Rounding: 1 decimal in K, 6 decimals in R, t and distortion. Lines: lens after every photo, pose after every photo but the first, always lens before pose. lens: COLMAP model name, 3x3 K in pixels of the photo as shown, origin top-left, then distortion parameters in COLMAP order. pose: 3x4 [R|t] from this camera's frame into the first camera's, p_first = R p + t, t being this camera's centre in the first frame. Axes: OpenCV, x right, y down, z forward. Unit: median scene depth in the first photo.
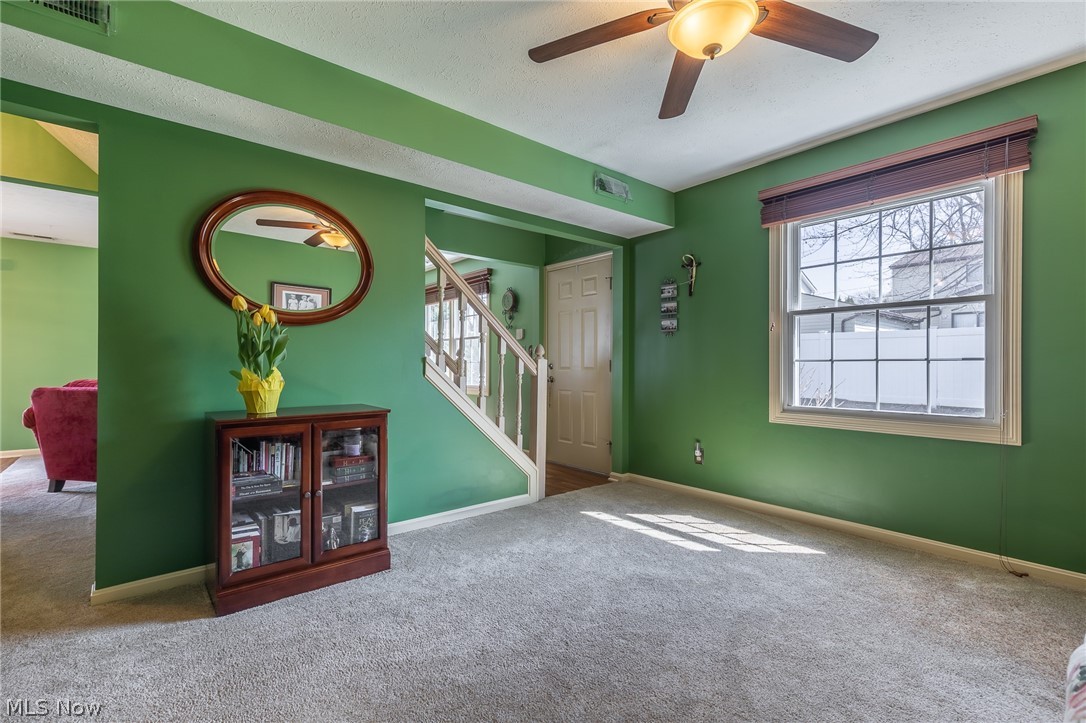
lens RADIAL K [[489.0, 0, 532.8], [0, 489.0, 366.8], [0, 0, 1]] dist [0.002407, -0.000547]
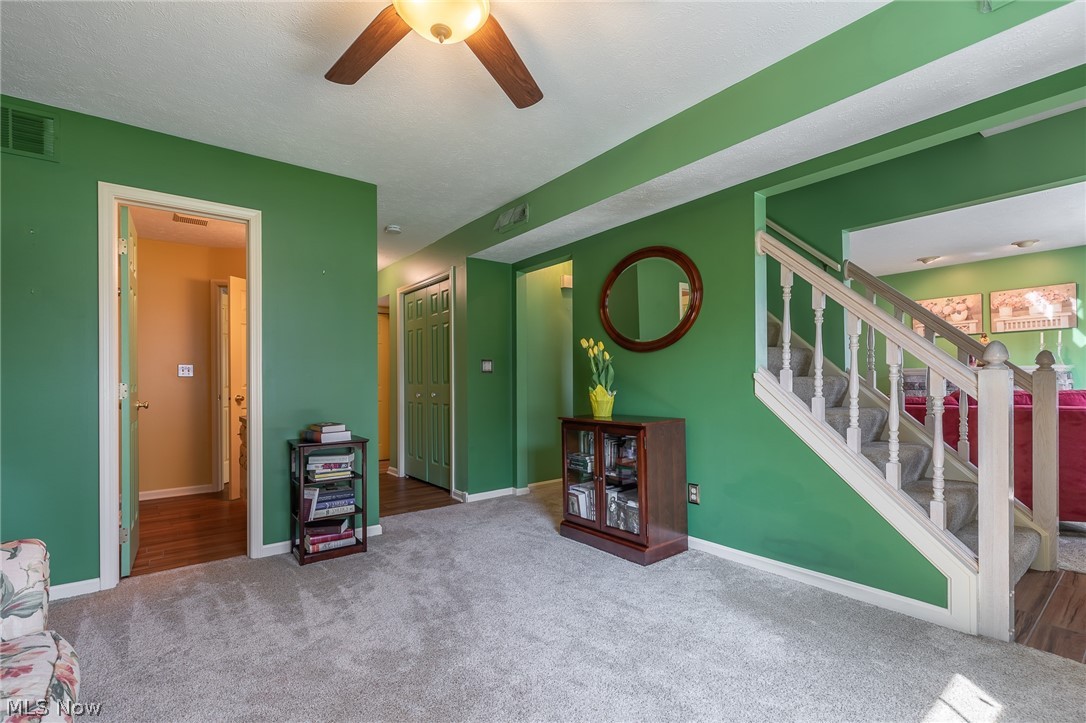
lens RADIAL K [[489.0, 0, 532.8], [0, 489.0, 366.8], [0, 0, 1]] dist [0.002407, -0.000547]
pose [[-0.045733, -0.036063, -0.998303, 0.681047], [0.008412, 0.999299, -0.036484, -0.002114], [0.998918, -0.010066, -0.045398, 0.643572]]
